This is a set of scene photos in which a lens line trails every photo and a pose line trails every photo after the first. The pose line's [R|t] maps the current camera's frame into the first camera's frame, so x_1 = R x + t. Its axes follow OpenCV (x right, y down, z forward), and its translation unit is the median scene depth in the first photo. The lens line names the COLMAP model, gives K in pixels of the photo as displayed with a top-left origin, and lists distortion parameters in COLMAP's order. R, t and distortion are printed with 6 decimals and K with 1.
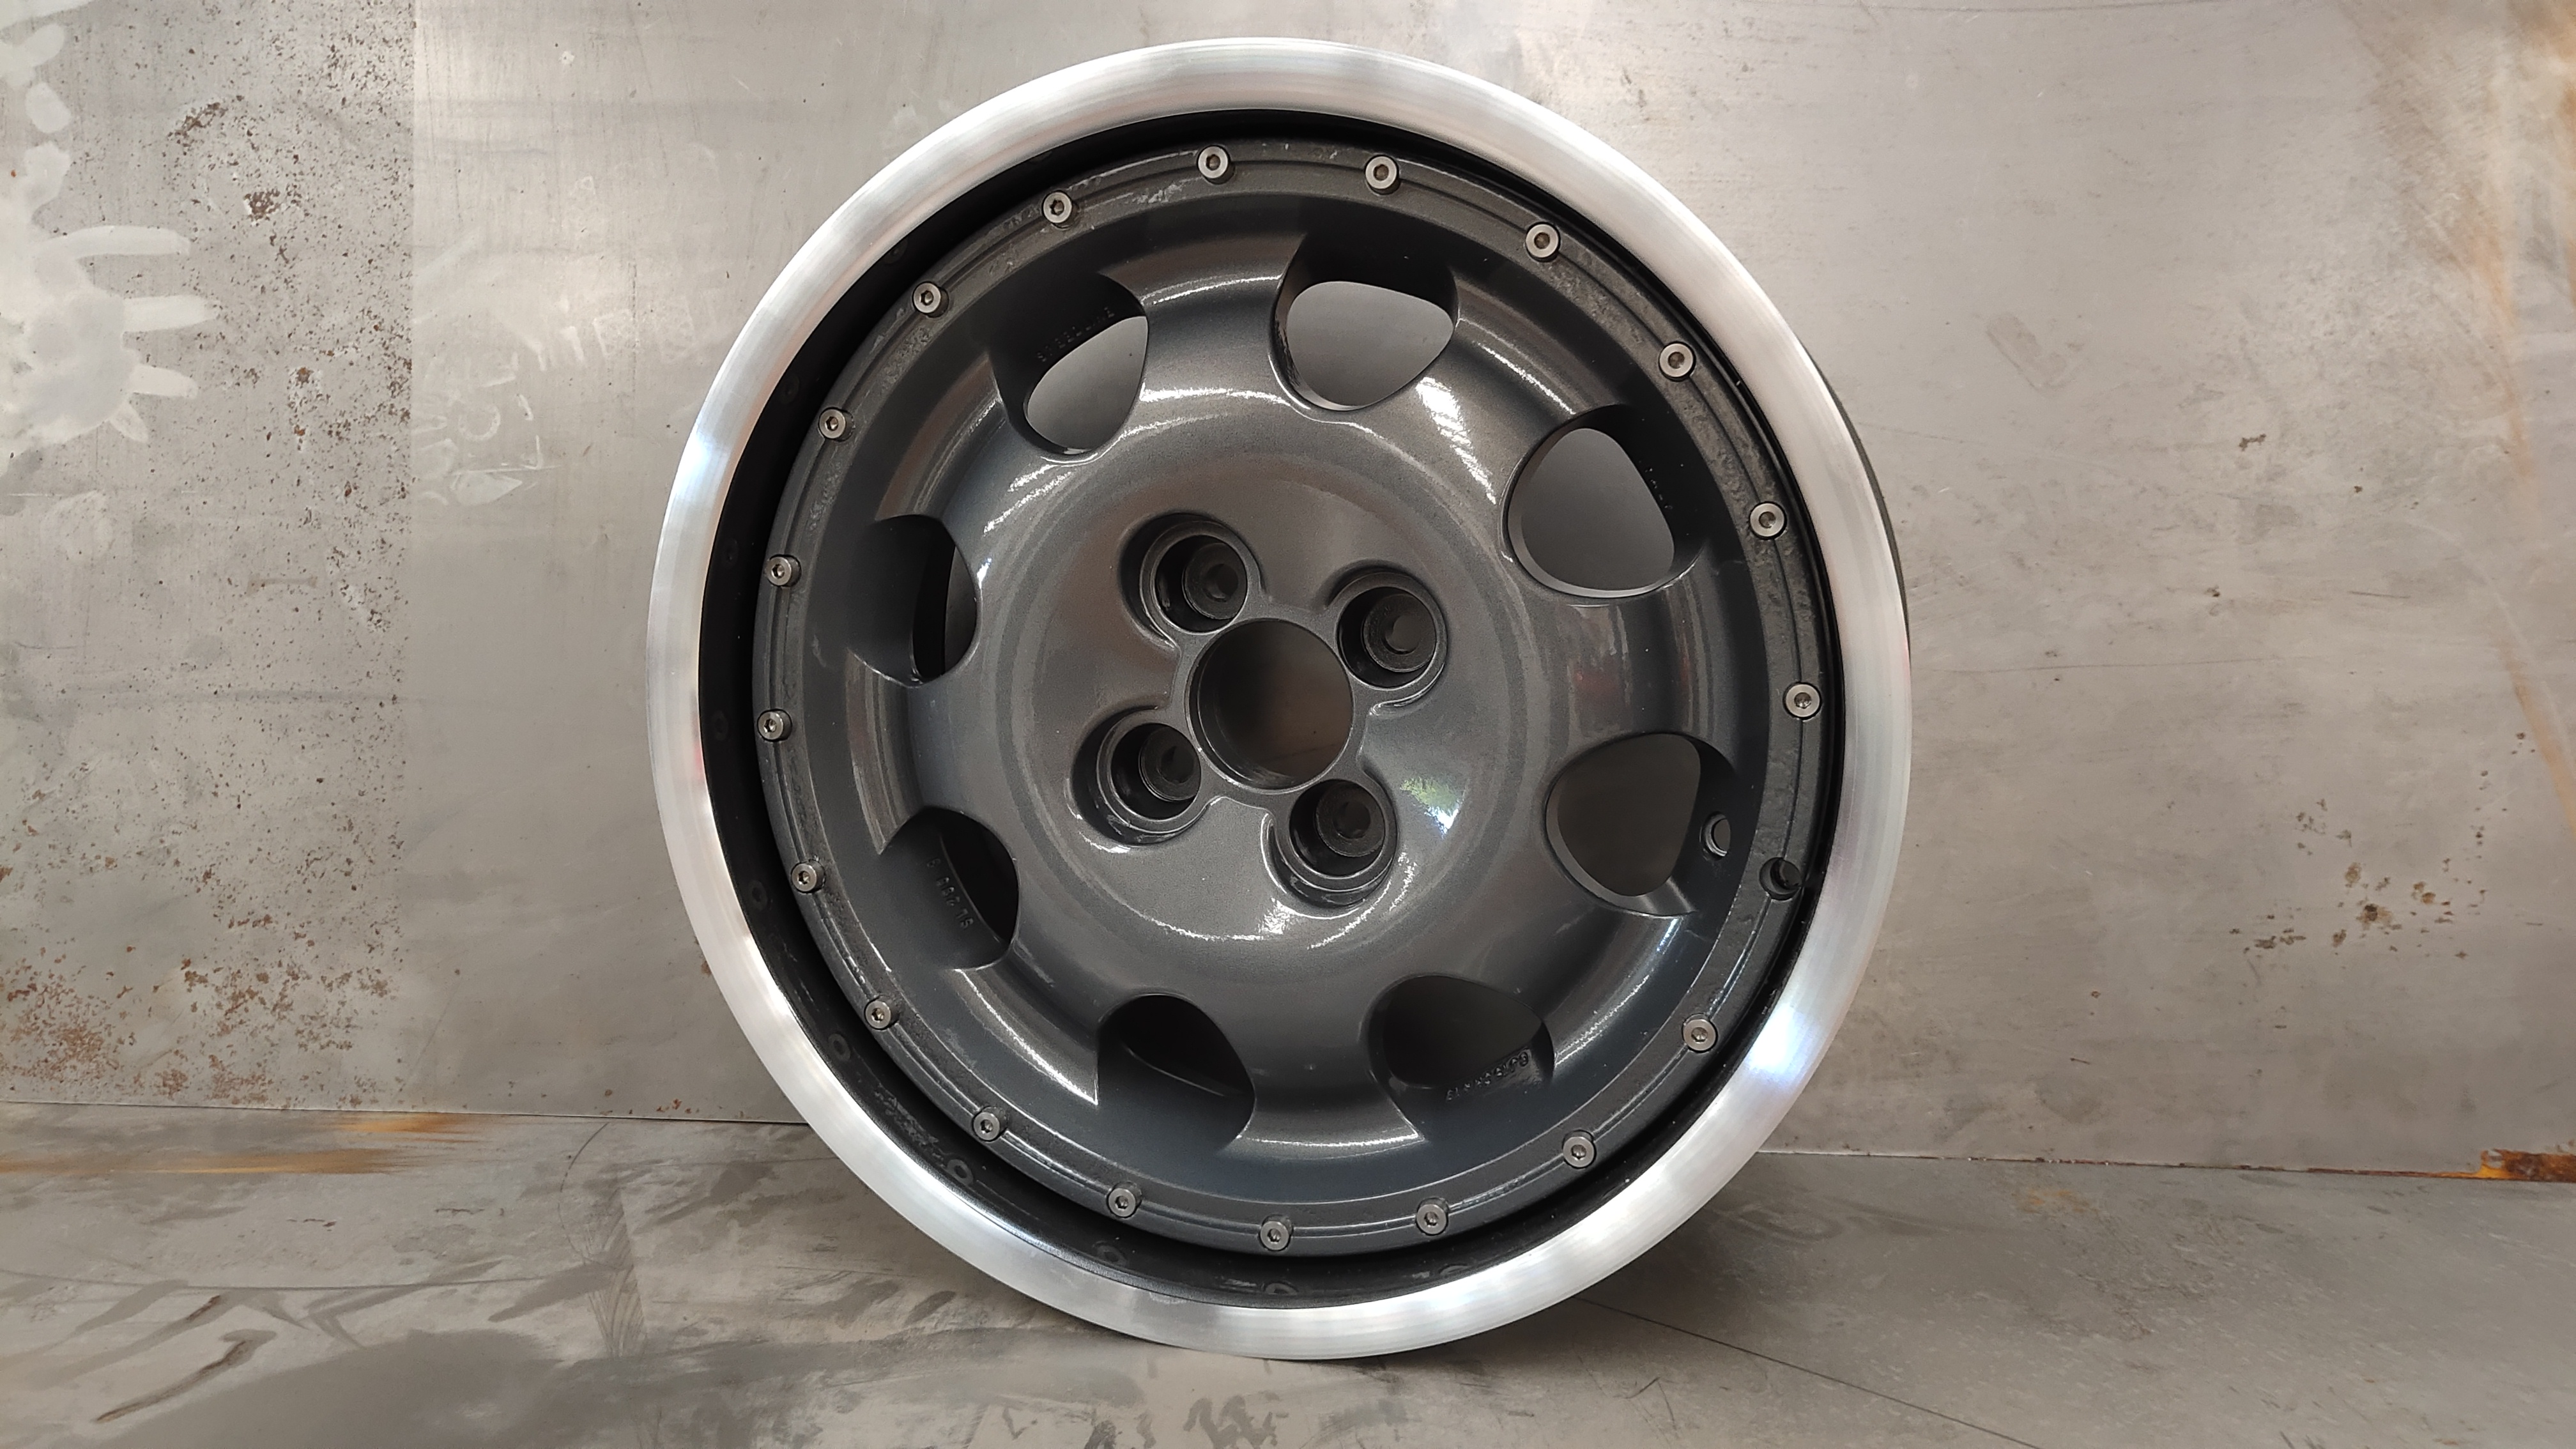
lens RADIAL K [[1986.0, 0, 1272.5], [0, 1986.0, 734.3], [0, 0, 1]] dist [-0.012239, 0.063218]
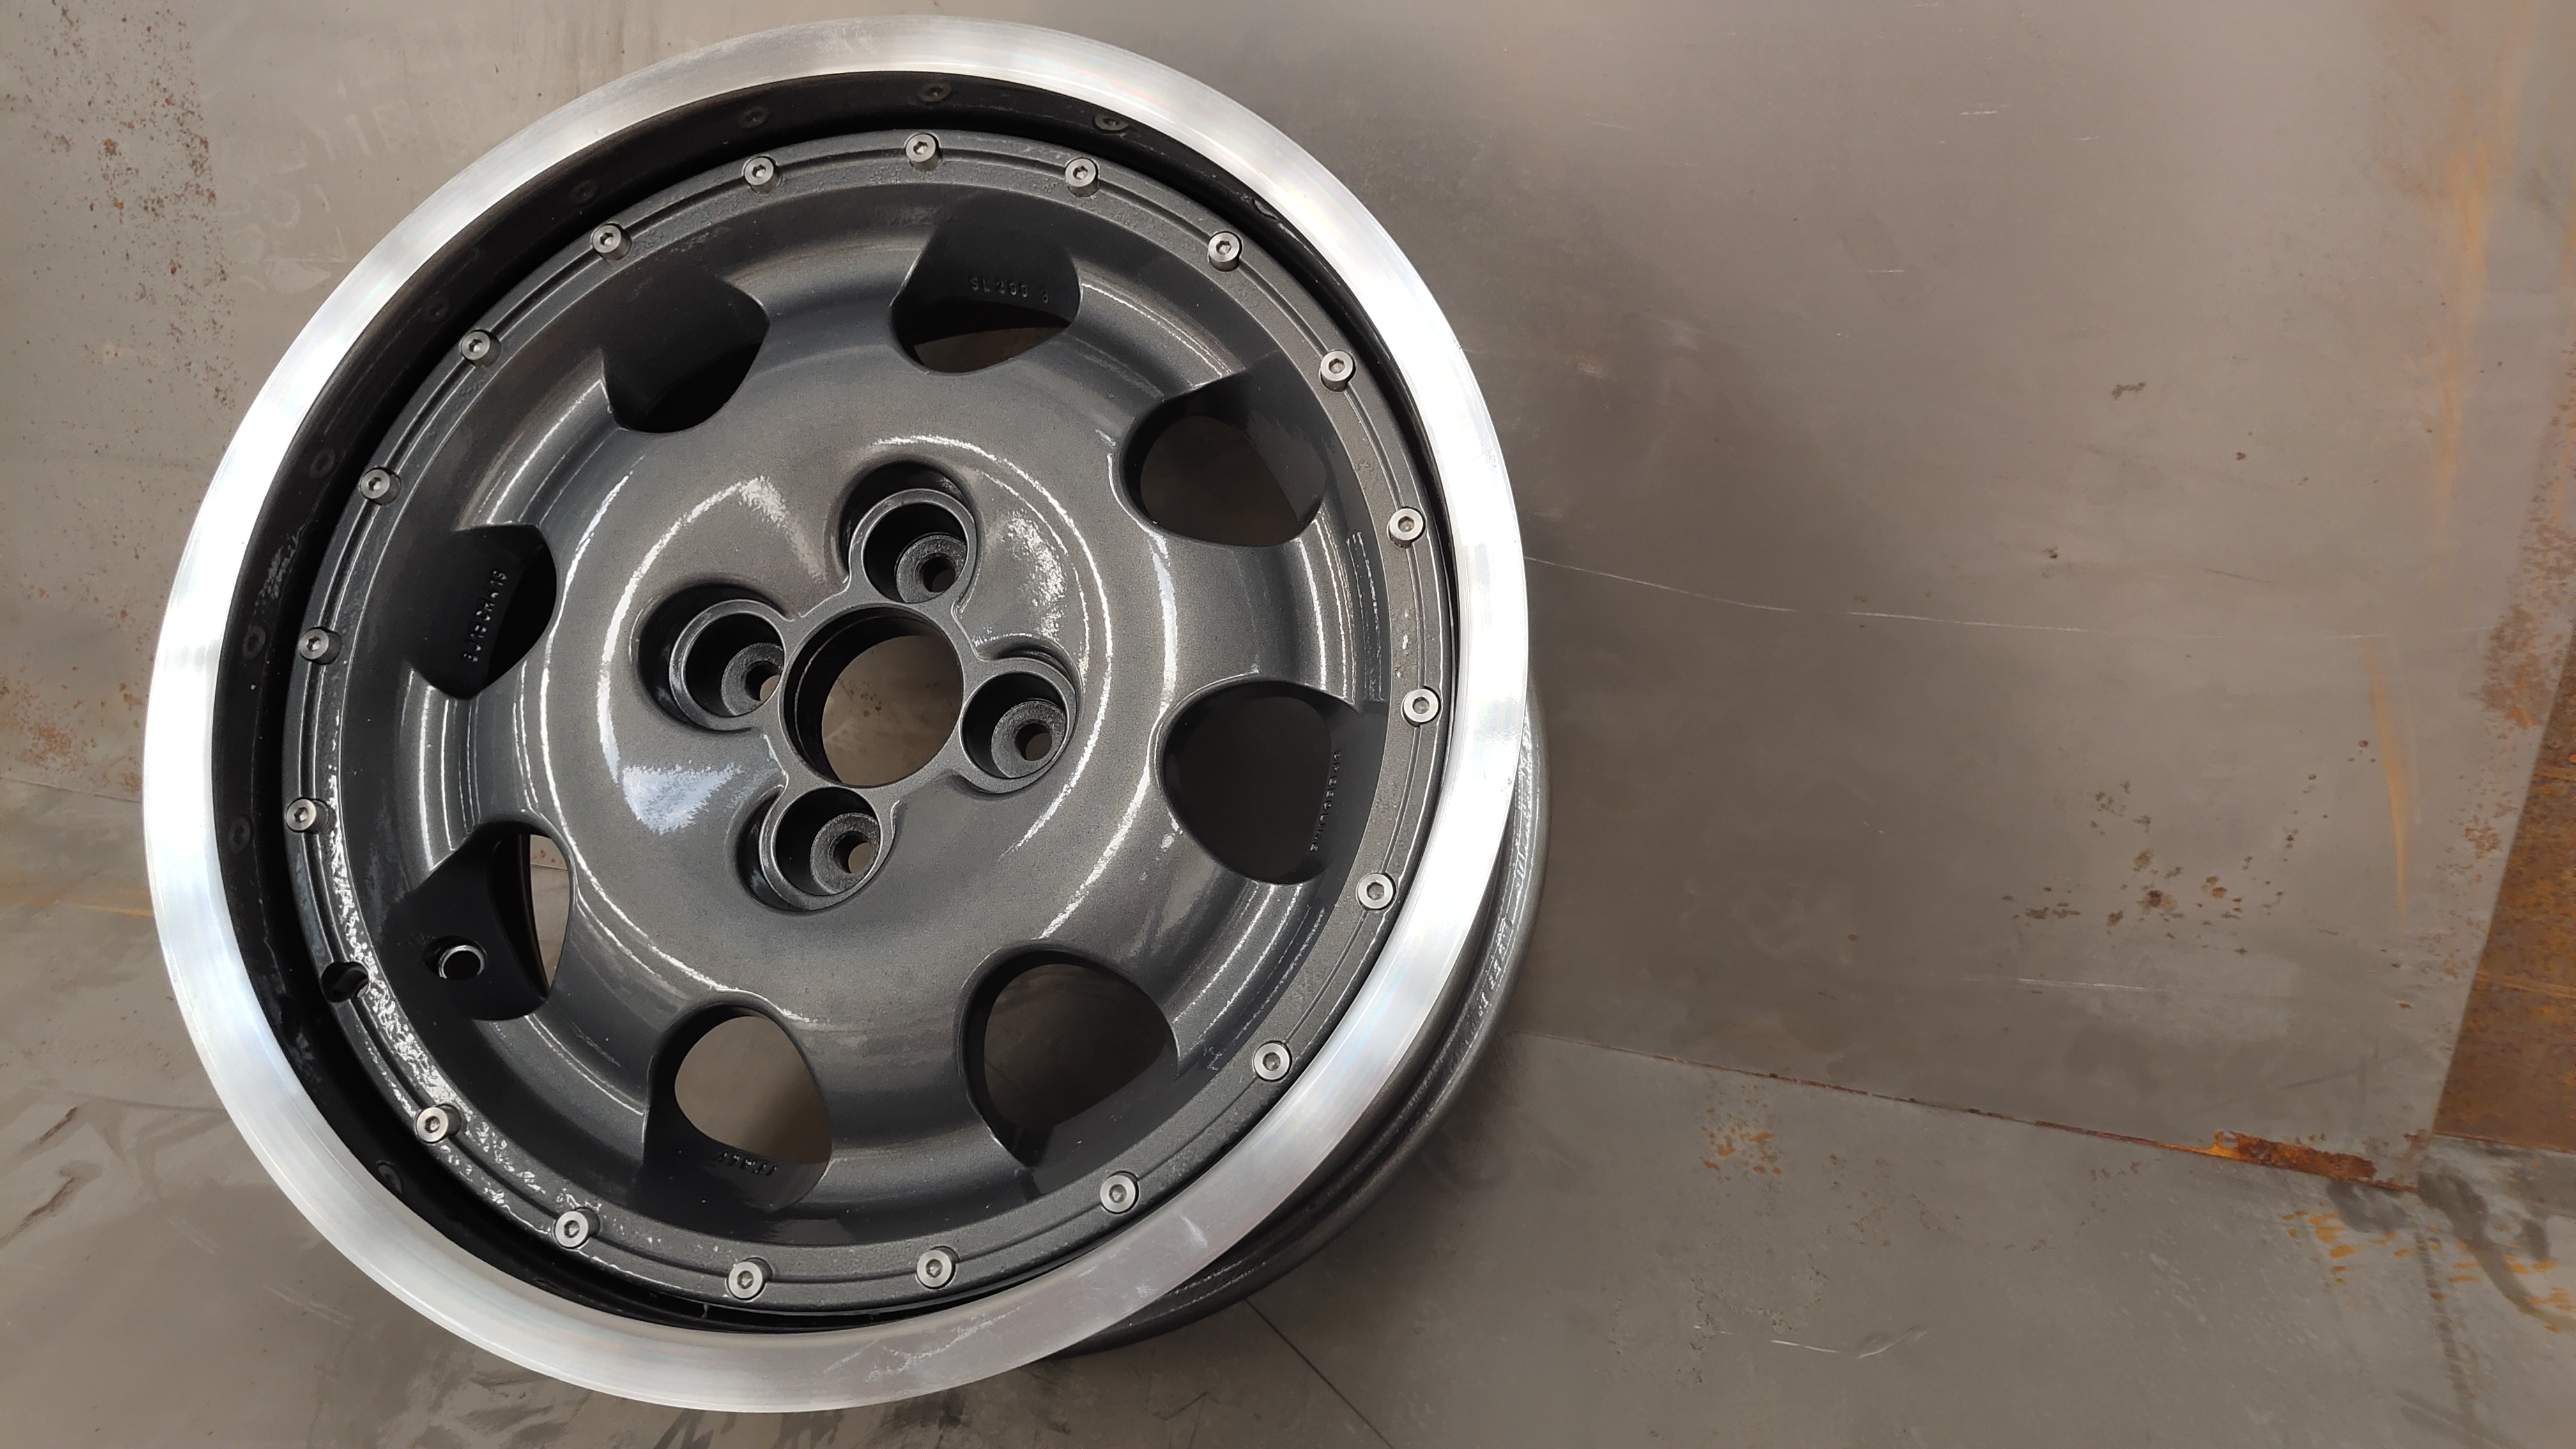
lens RADIAL K [[1986.0, 0, 1286.3], [0, 1986.0, 674.0], [0, 0, 1]] dist [-0.012239, 0.063218]
pose [[0.984773, 0.090593, -0.148372, 0.258391], [-0.028978, 0.927085, 0.373729, -0.326808], [0.171410, -0.363738, 0.915594, 0.098549]]
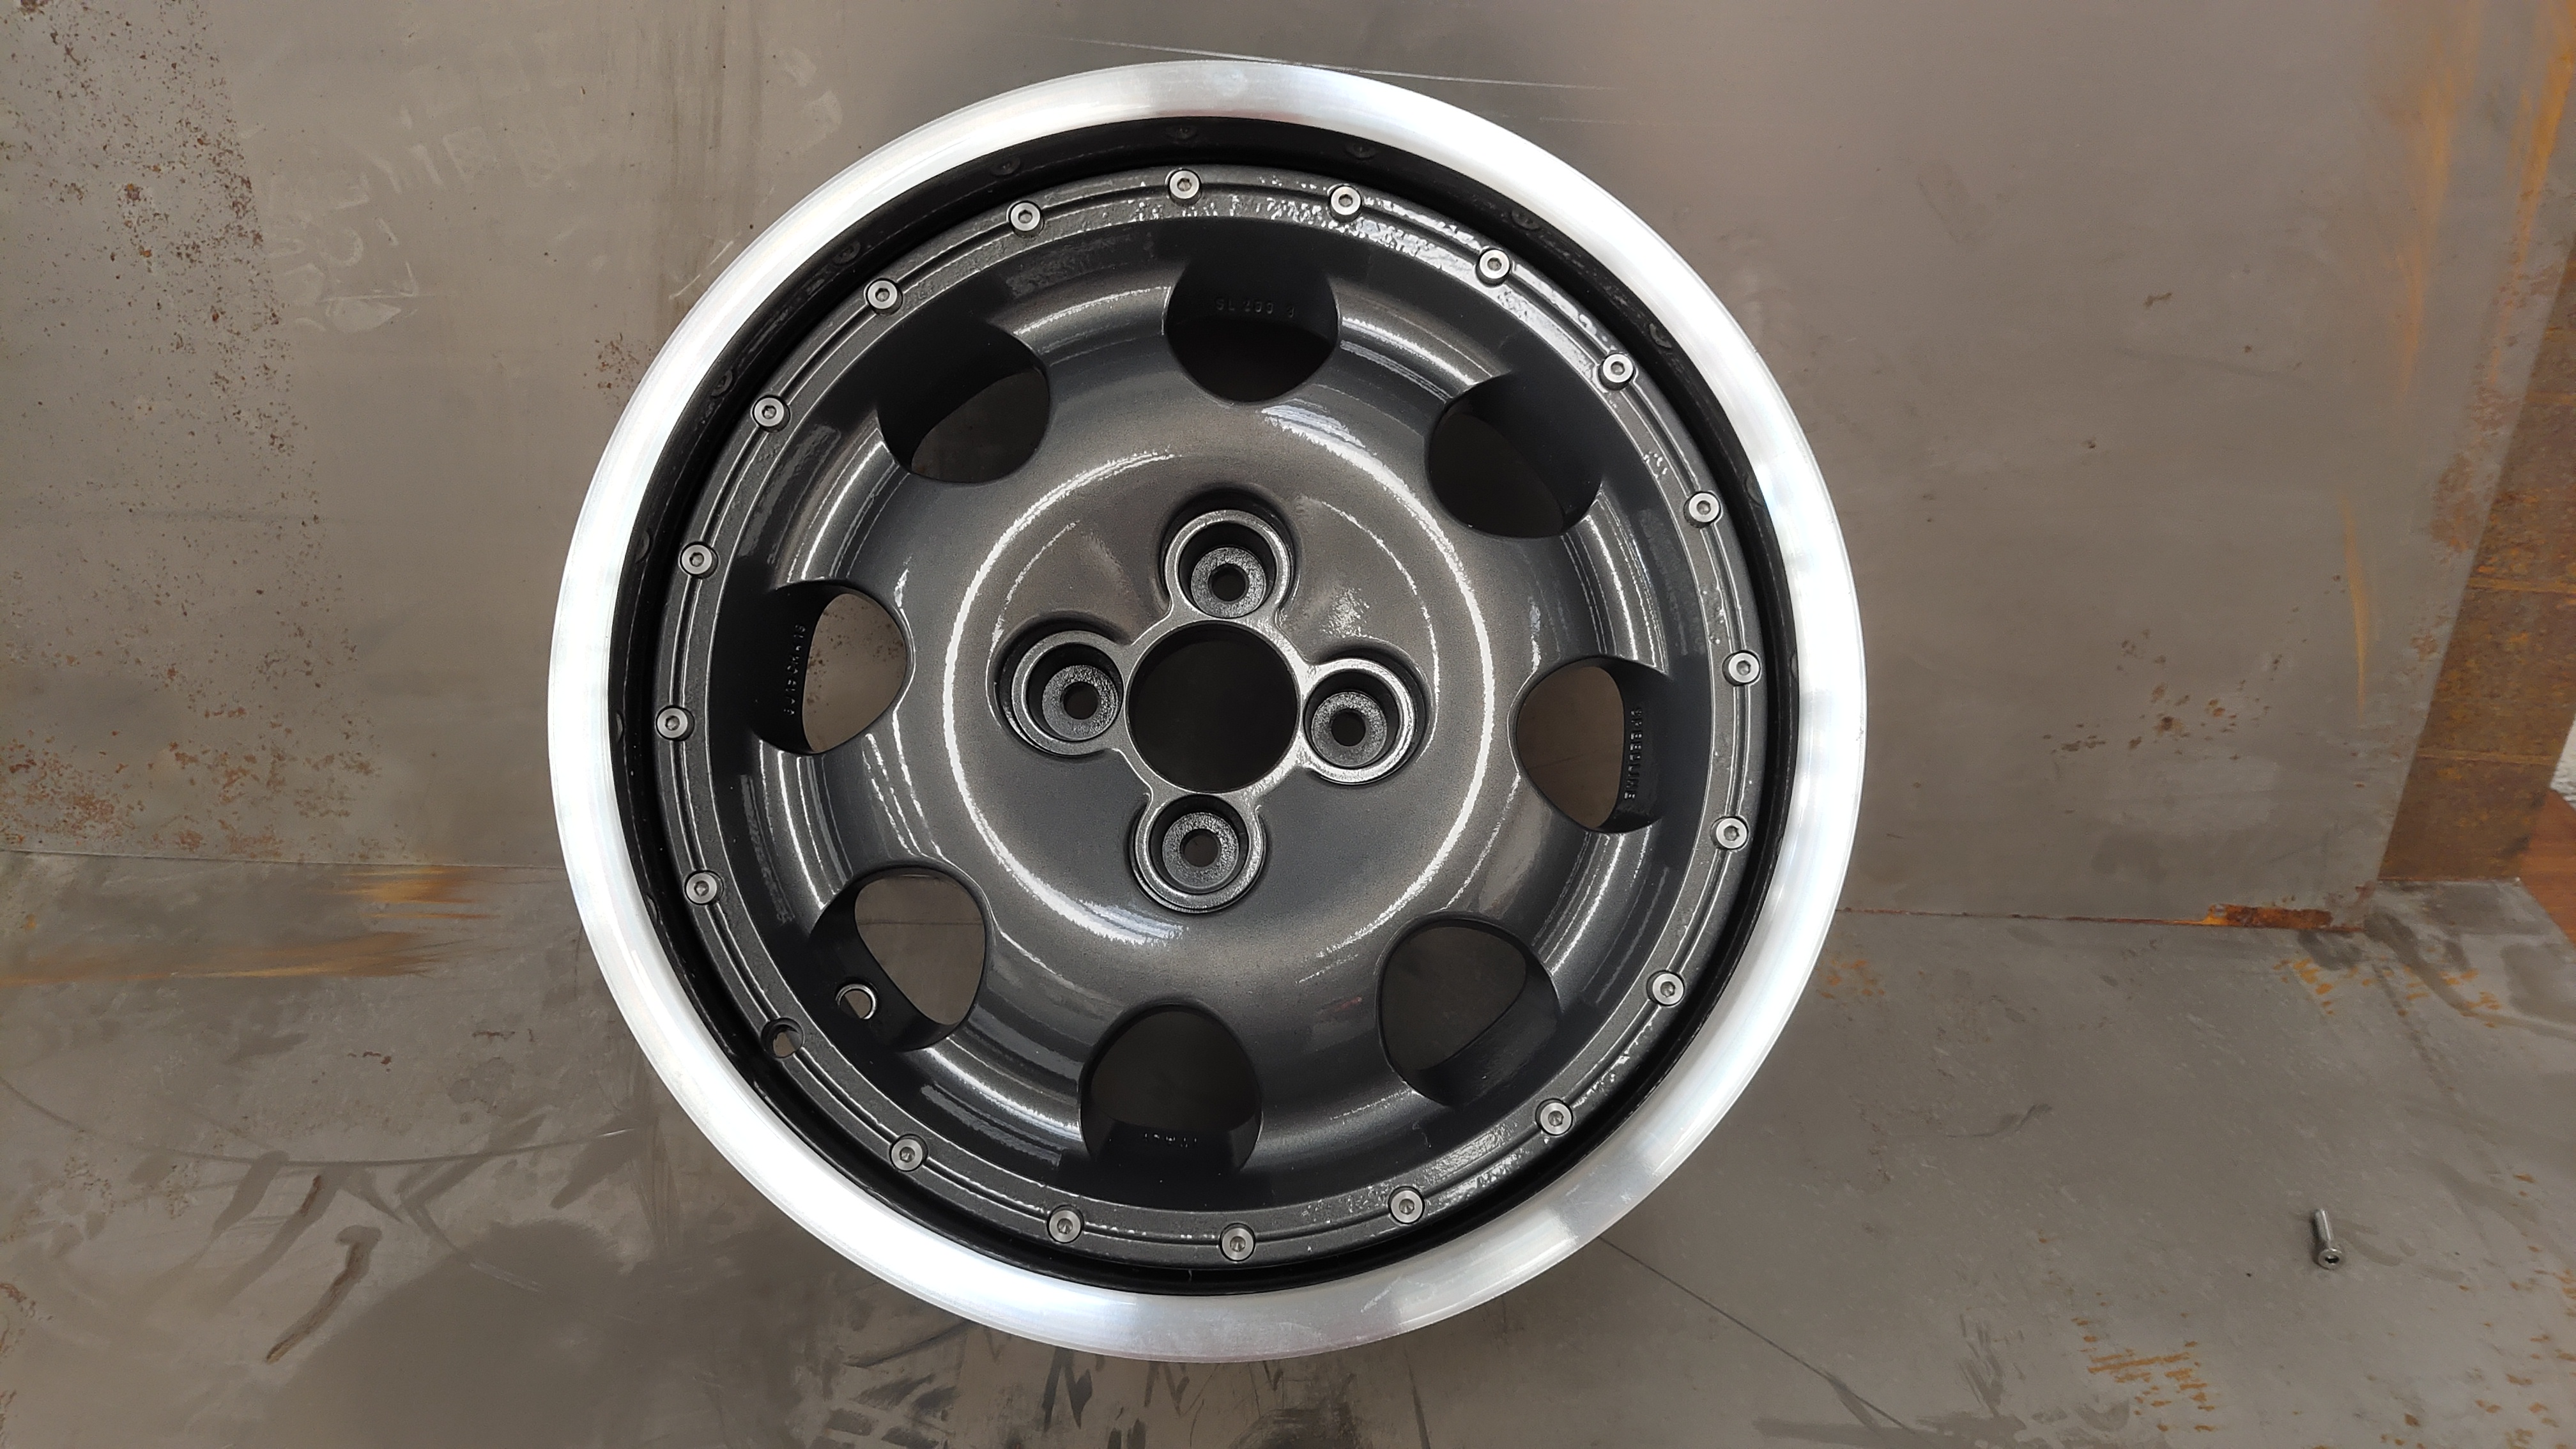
lens RADIAL K [[1986.0, 0, 1280.1], [0, 1986.0, 729.9], [0, 0, 1]] dist [-0.012239, 0.063218]
pose [[0.998902, -0.017003, 0.043653, 0.003032], [-0.005954, 0.878178, 0.478297, -0.411354], [-0.046468, -0.478032, 0.877112, 0.036769]]
